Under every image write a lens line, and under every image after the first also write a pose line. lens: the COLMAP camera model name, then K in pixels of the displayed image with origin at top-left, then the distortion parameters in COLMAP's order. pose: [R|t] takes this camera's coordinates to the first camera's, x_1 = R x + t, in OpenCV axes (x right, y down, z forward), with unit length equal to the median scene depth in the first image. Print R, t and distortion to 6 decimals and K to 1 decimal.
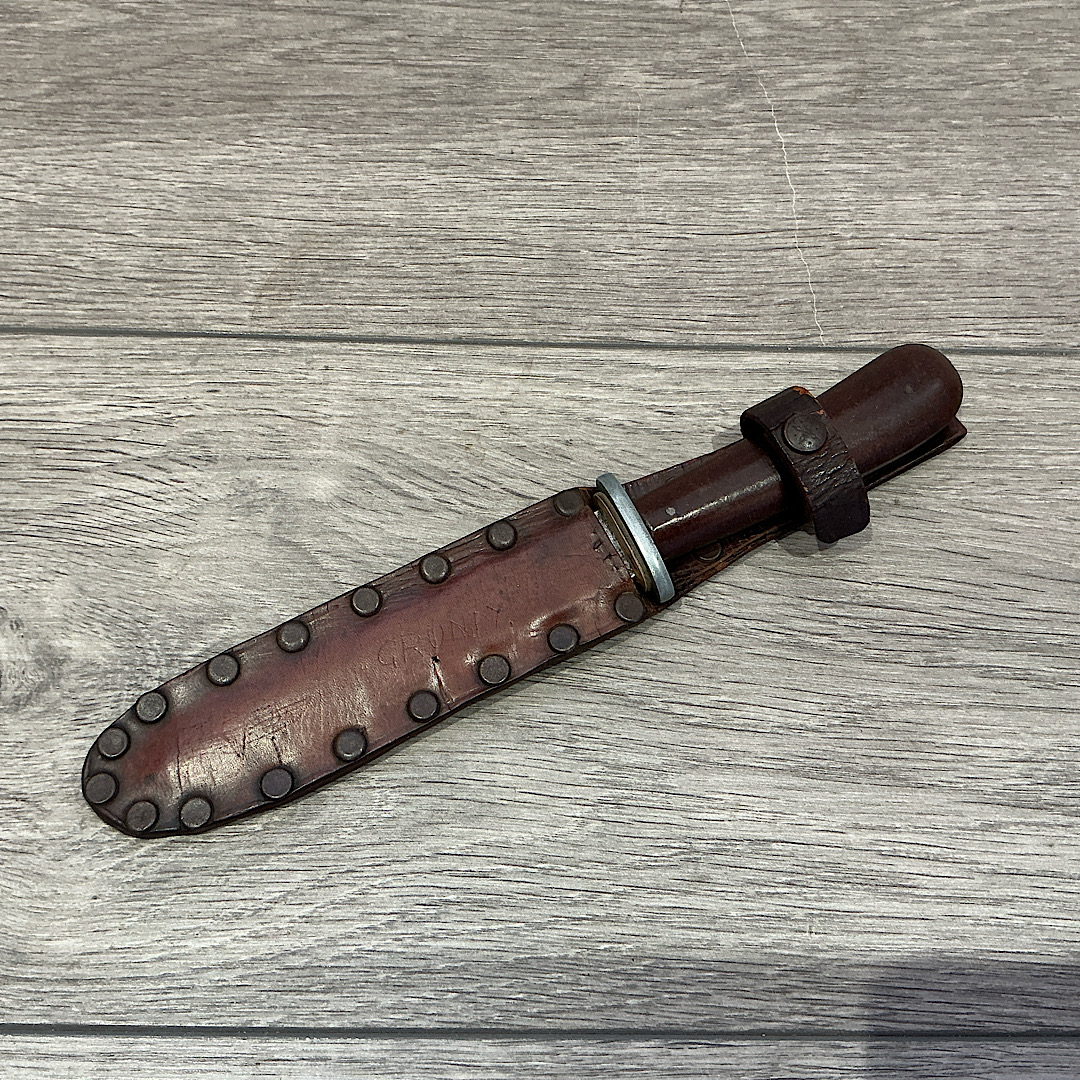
lens RADIAL K [[1192.9, 0, 540.0], [0, 1192.9, 540.0], [0, 0, 1]] dist [0.152971, -0.352655]
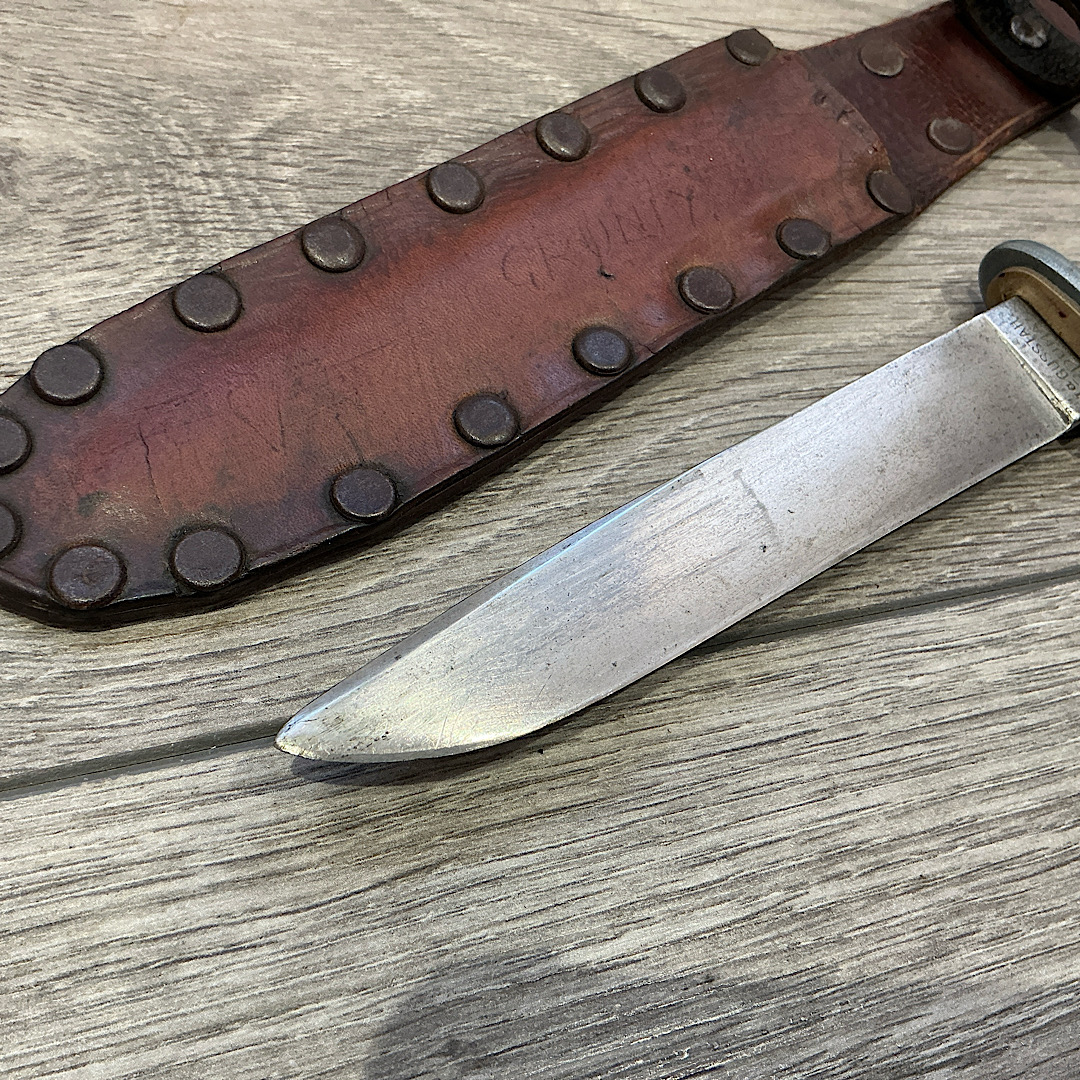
lens RADIAL K [[1209.4, 0, 540.0], [0, 1209.4, 540.0], [0, 0, 1]] dist [0.143333, -0.338464]
pose [[0.936638, -0.169289, 0.306676, -0.349689], [0.182706, 0.983048, -0.015359, 0.297642], [-0.298878, 0.070417, 0.951690, 0.408940]]
